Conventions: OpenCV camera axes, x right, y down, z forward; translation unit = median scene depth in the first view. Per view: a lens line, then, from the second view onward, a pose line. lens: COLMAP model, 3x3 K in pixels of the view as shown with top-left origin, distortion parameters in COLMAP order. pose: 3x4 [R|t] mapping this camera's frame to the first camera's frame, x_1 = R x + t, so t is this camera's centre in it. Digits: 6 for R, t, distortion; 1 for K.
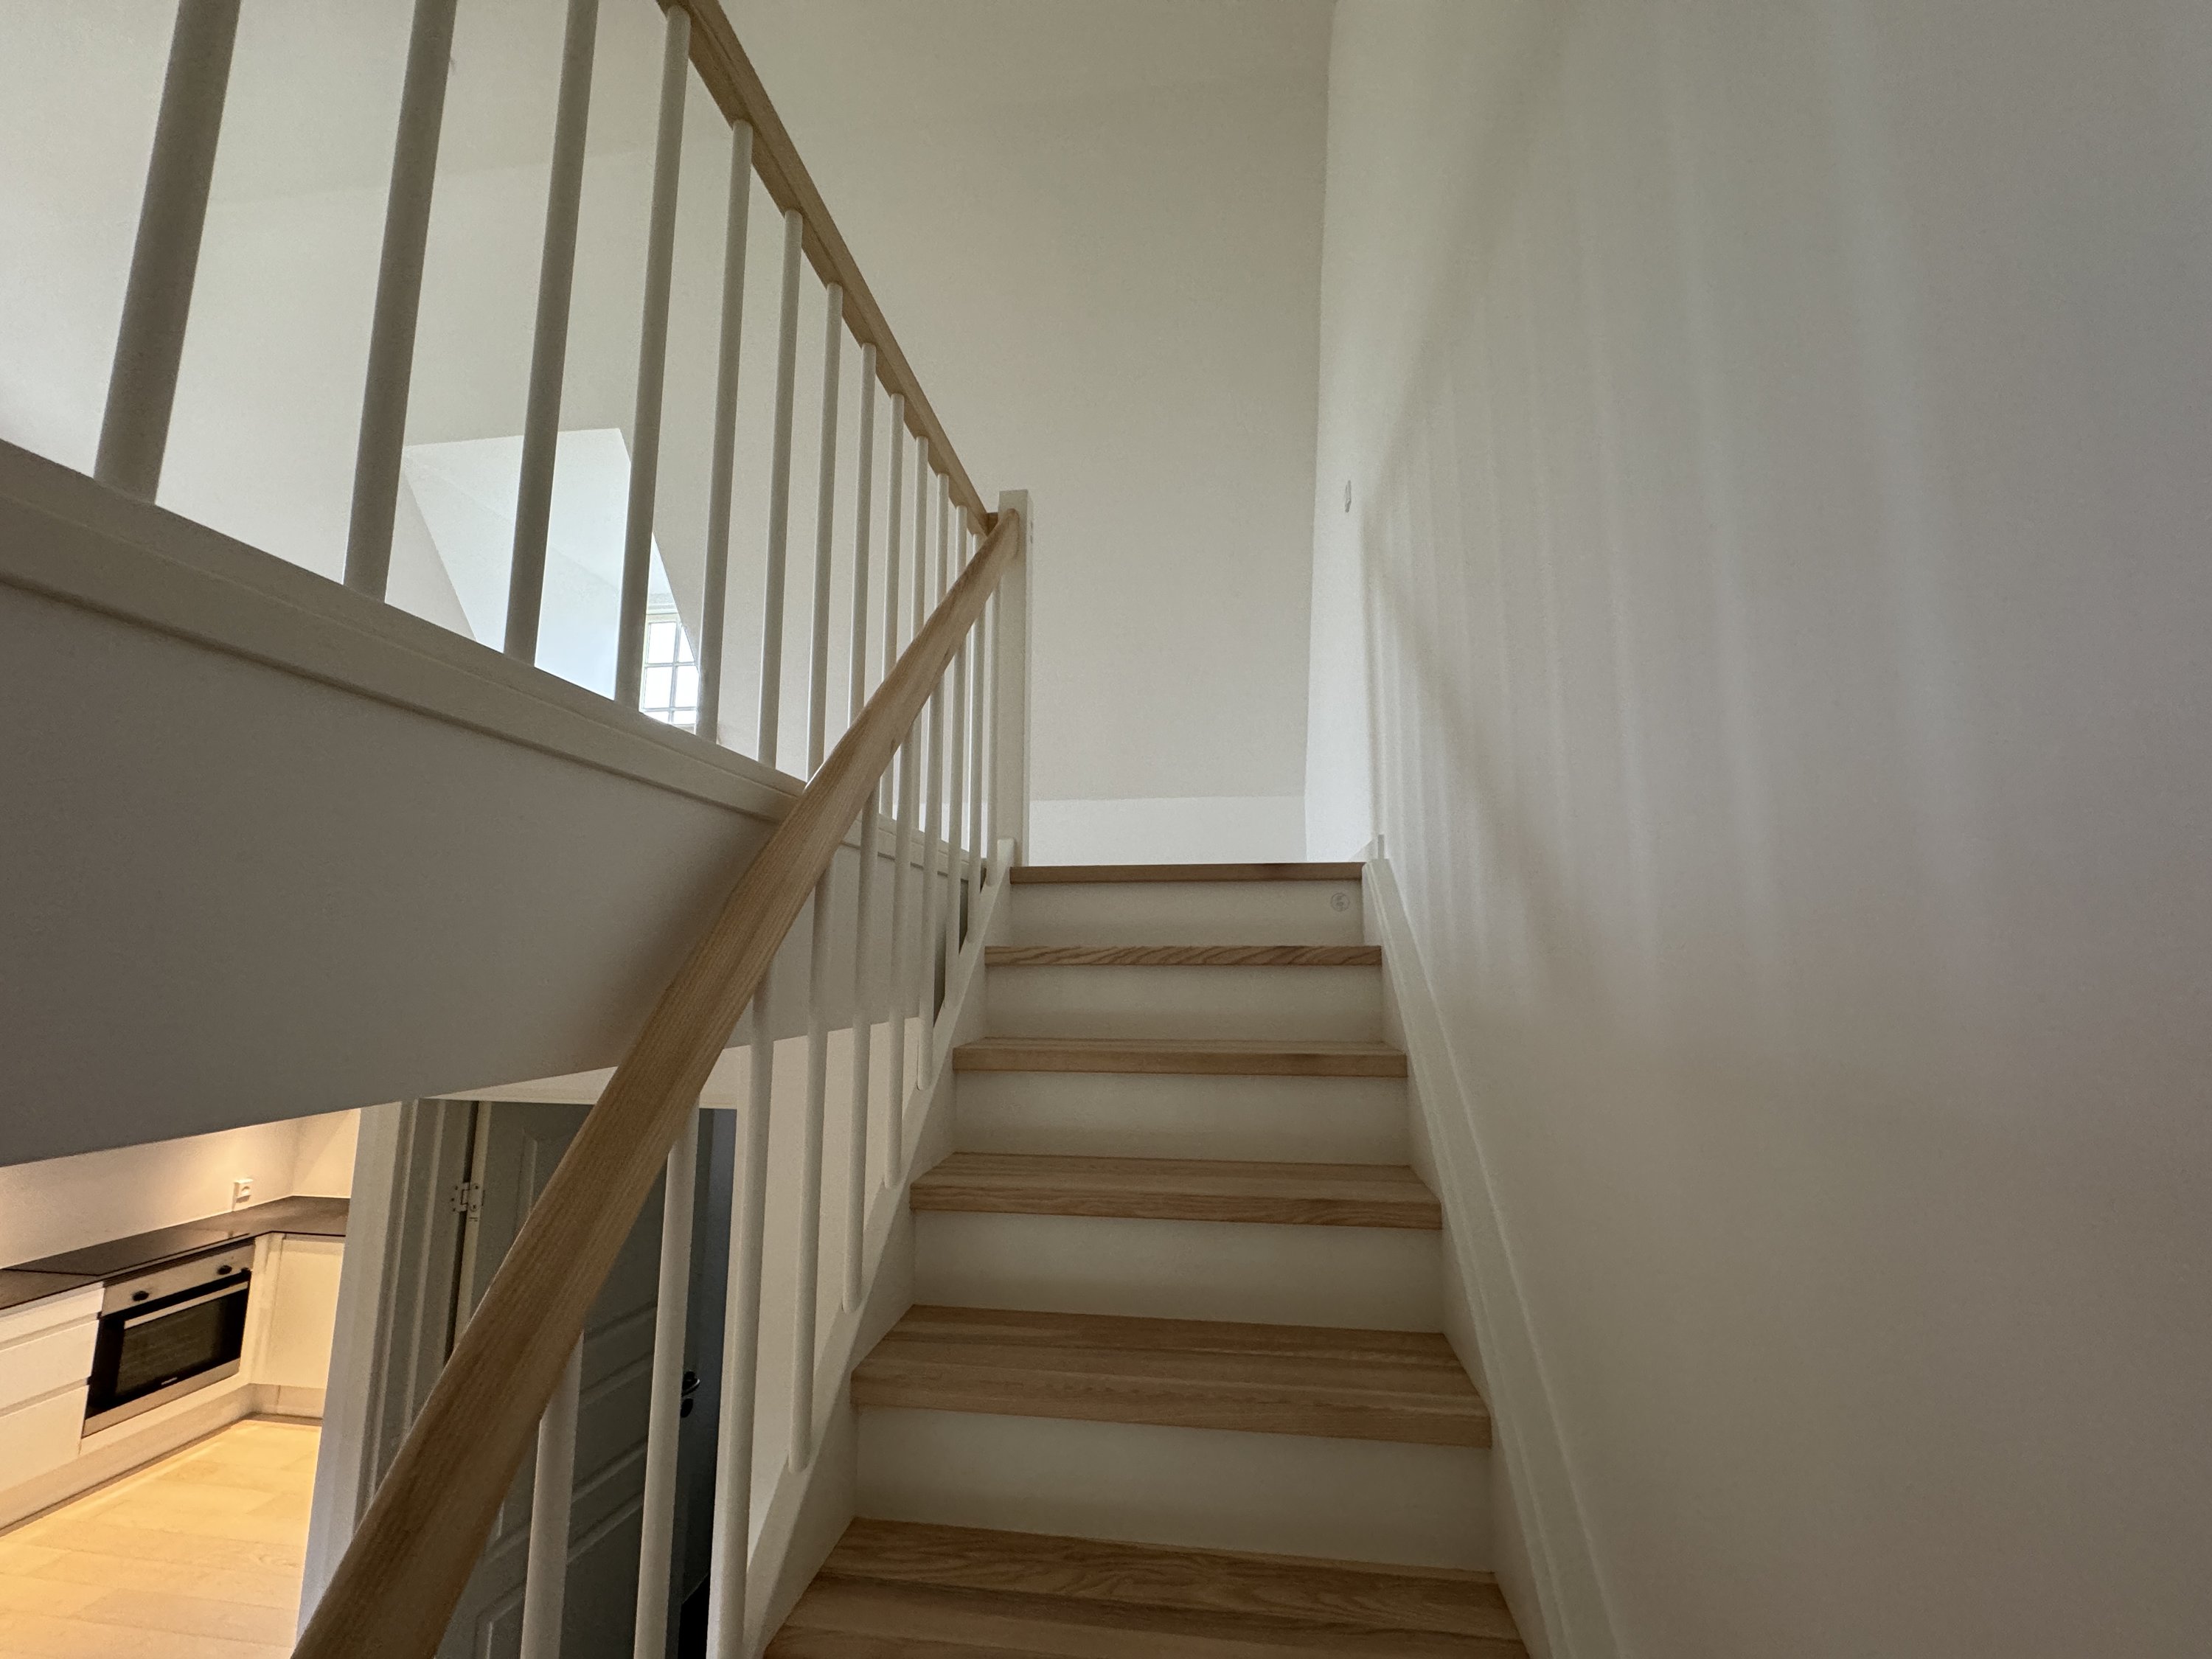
lens RADIAL K [[881.0, 0, 1106.0], [0, 881.0, 829.5], [0, 0, 1]] dist [-0.002113, 0.000380]
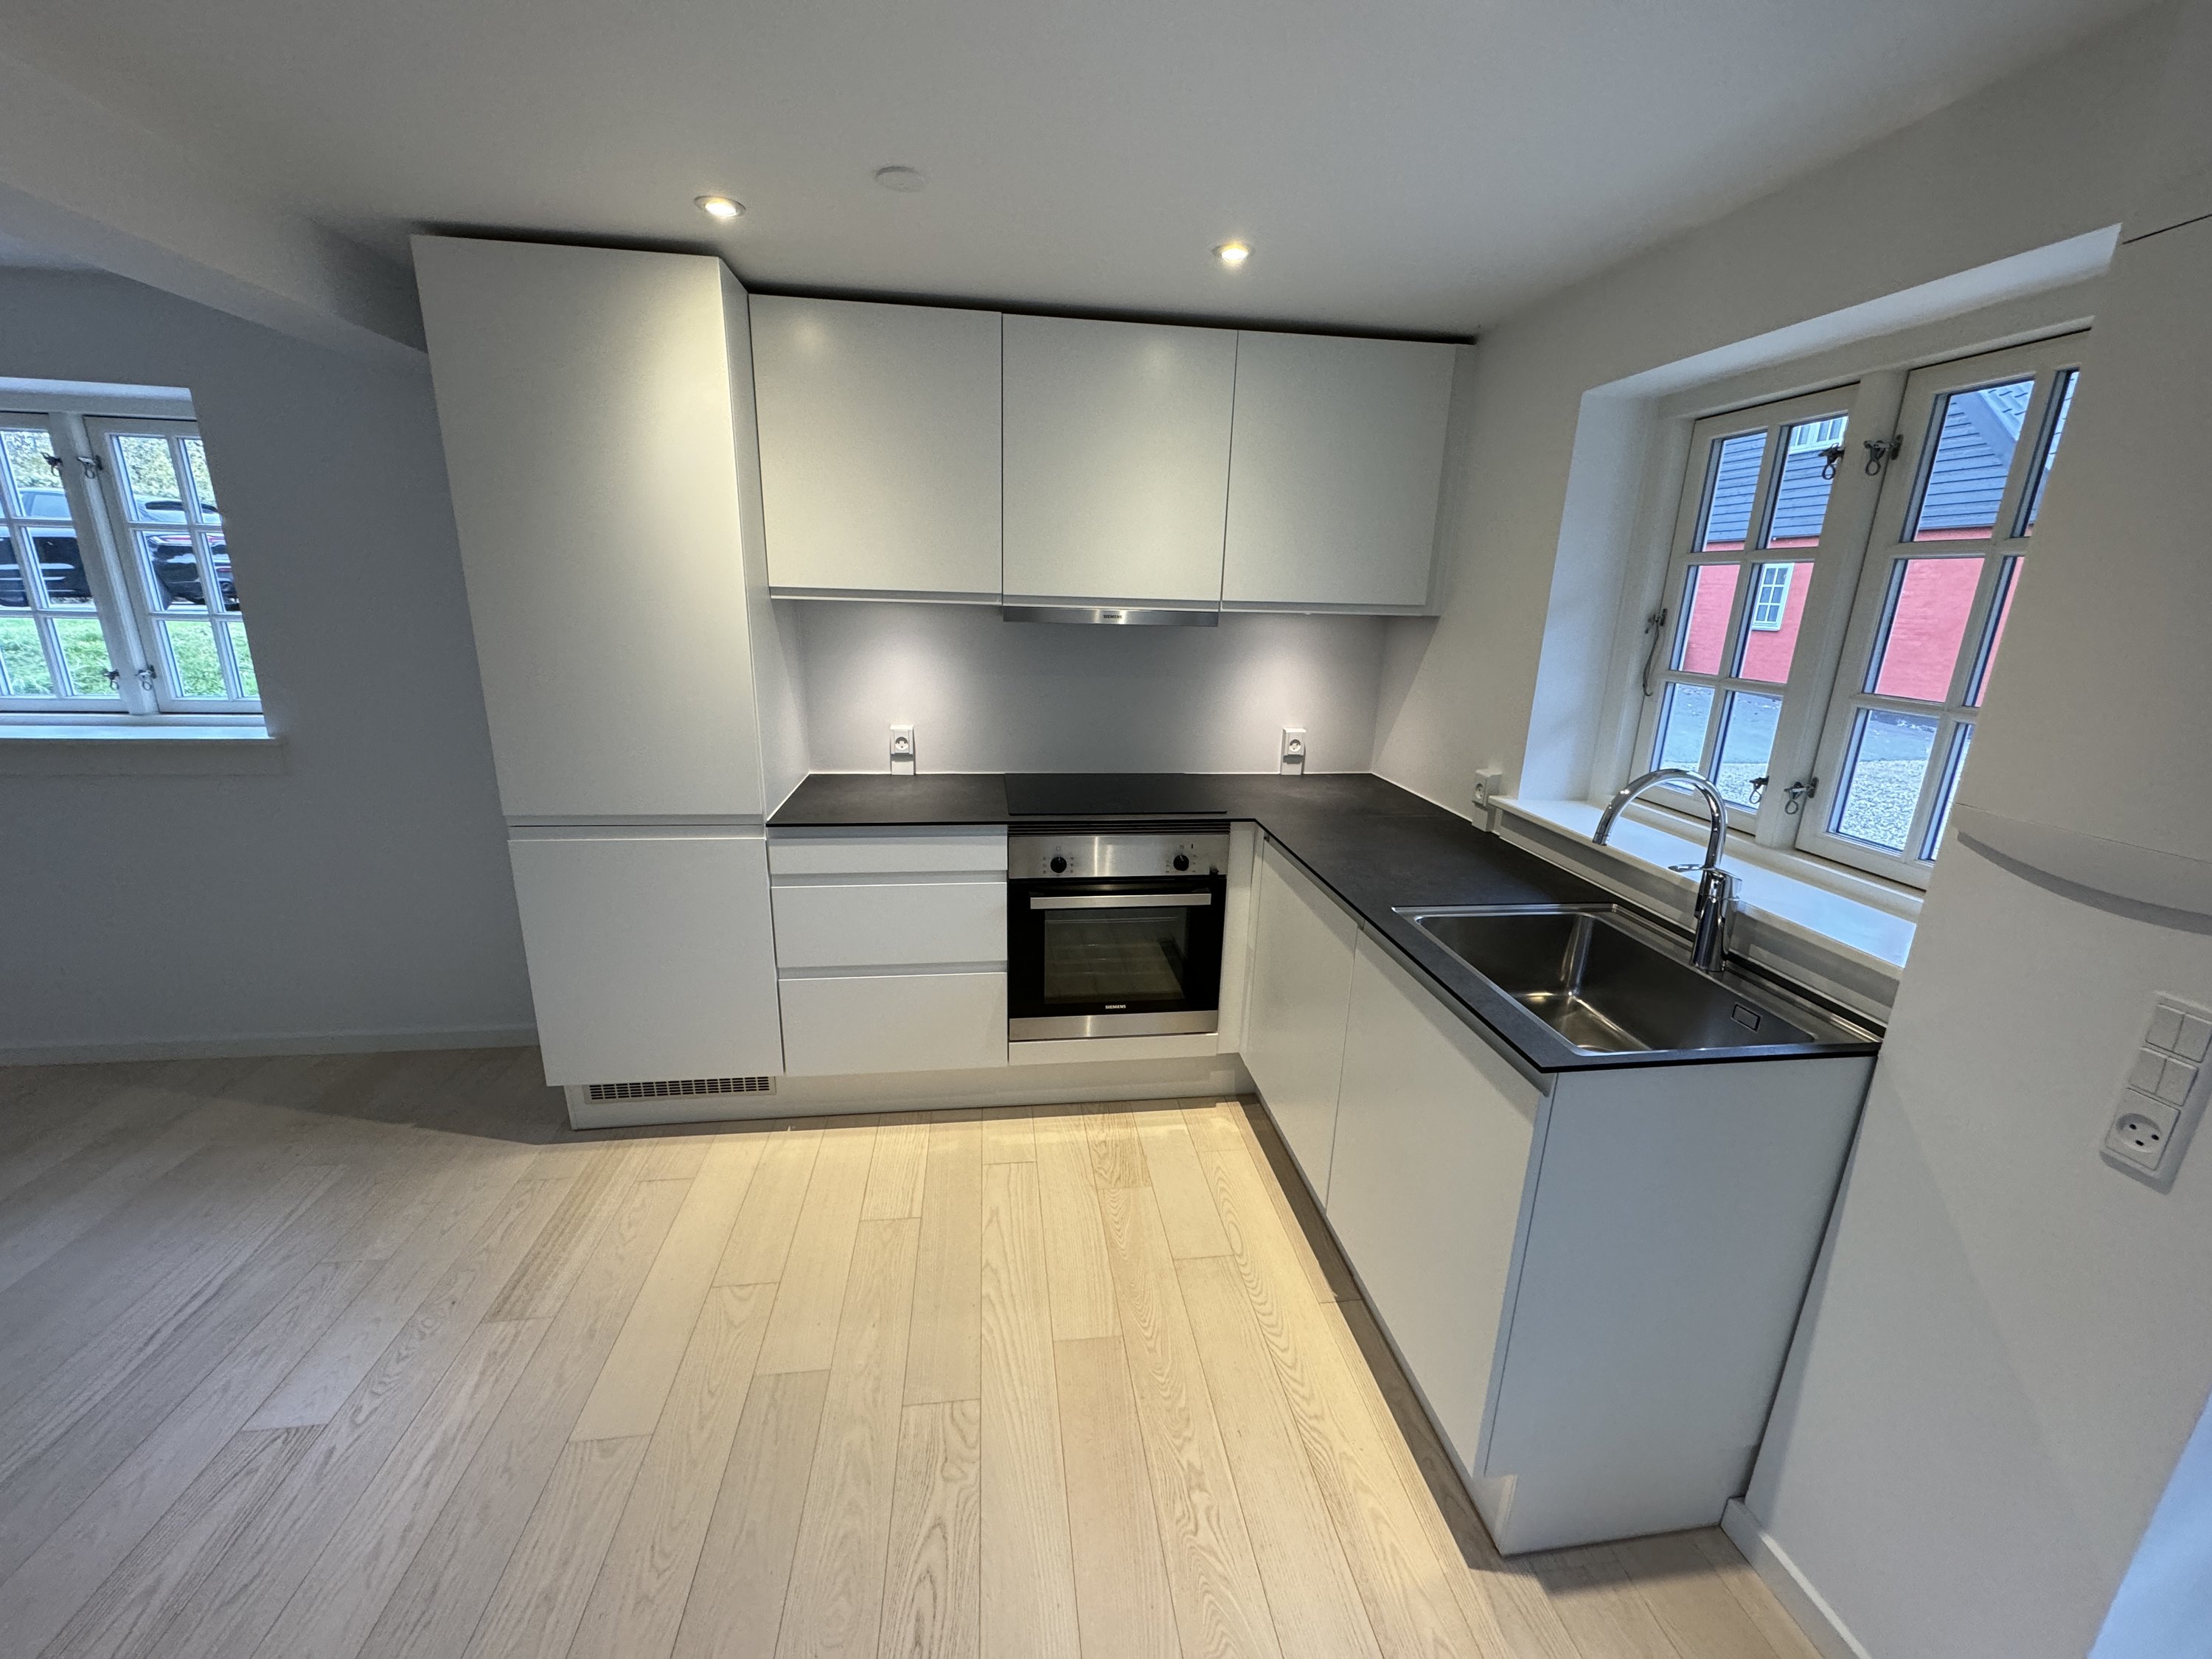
lens RADIAL K [[881.0, 0, 1106.0], [0, 881.0, 829.5], [0, 0, 1]] dist [-0.002113, 0.000380]
pose [[0.269747, 0.263444, -0.926193, -0.522002], [0.114747, 0.946200, 0.302554, 0.318060], [0.956070, -0.187891, 0.225005, 0.867117]]
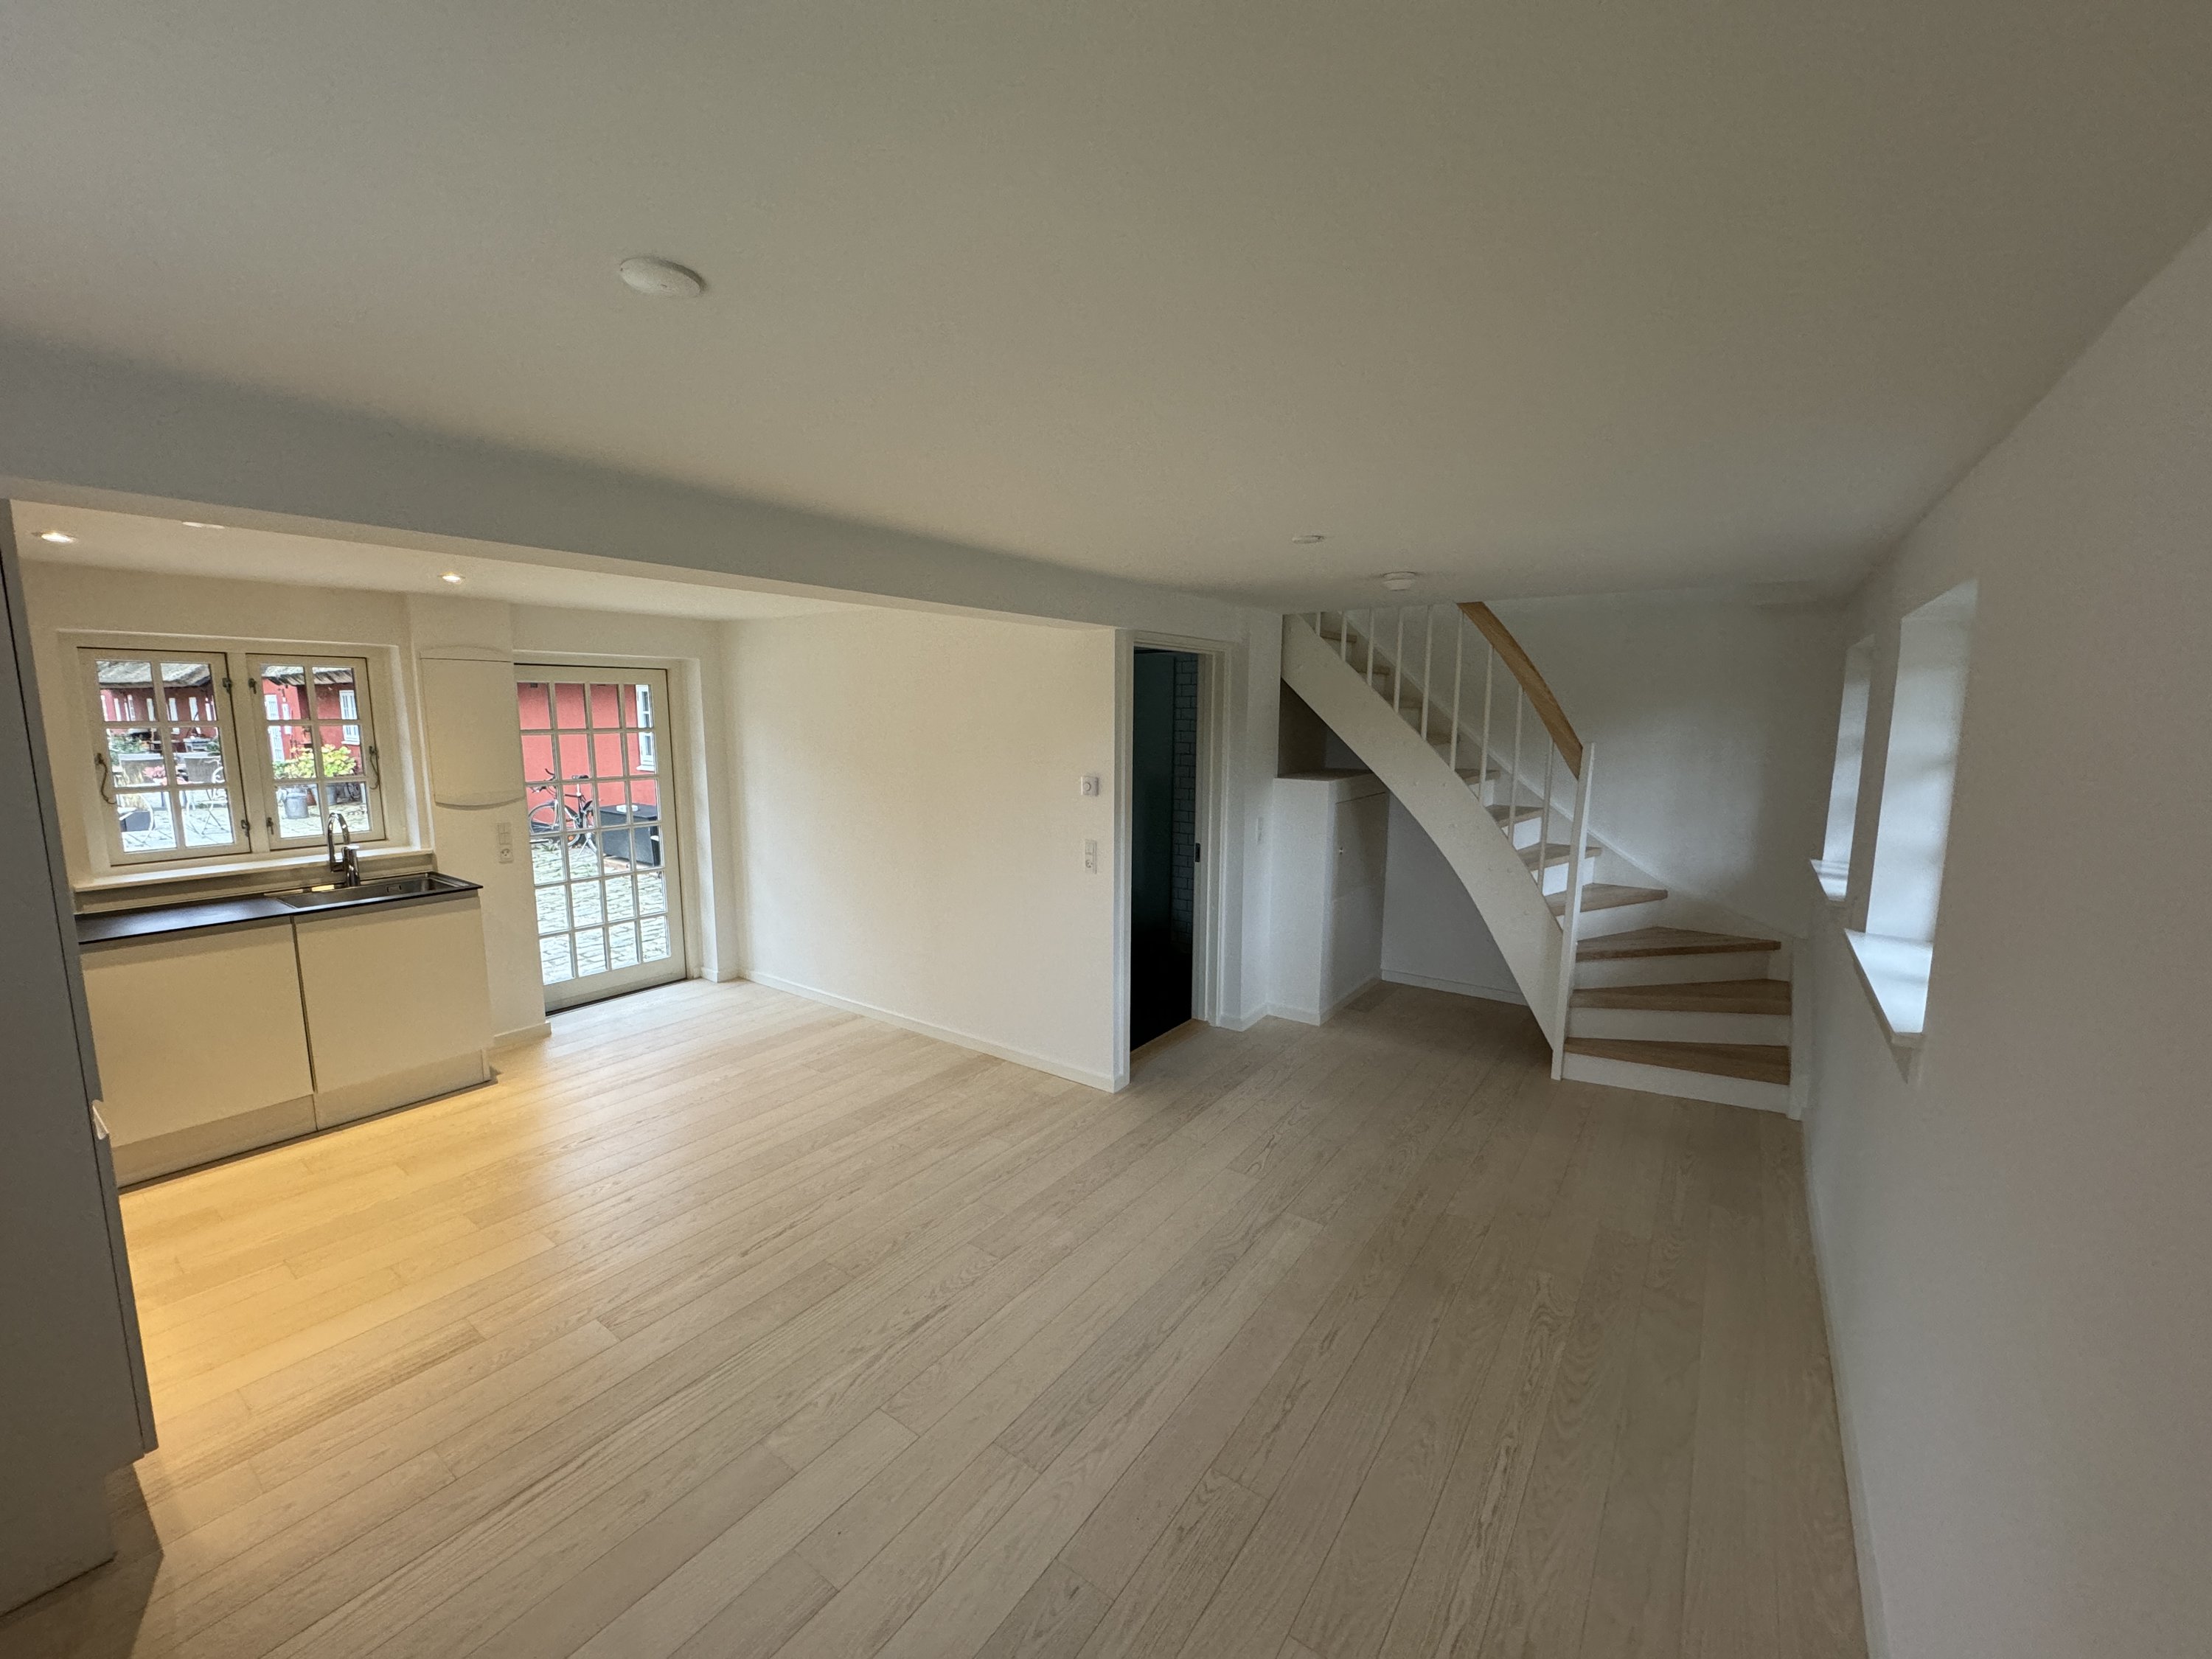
lens RADIAL K [[881.0, 0, 1106.0], [0, 881.0, 829.5], [0, 0, 1]] dist [-0.002113, 0.000380]
pose [[0.463138, -0.119000, 0.878261, -1.231910], [-0.131490, 0.970753, 0.200872, 0.159739], [-0.876478, -0.208514, 0.433945, 0.082017]]
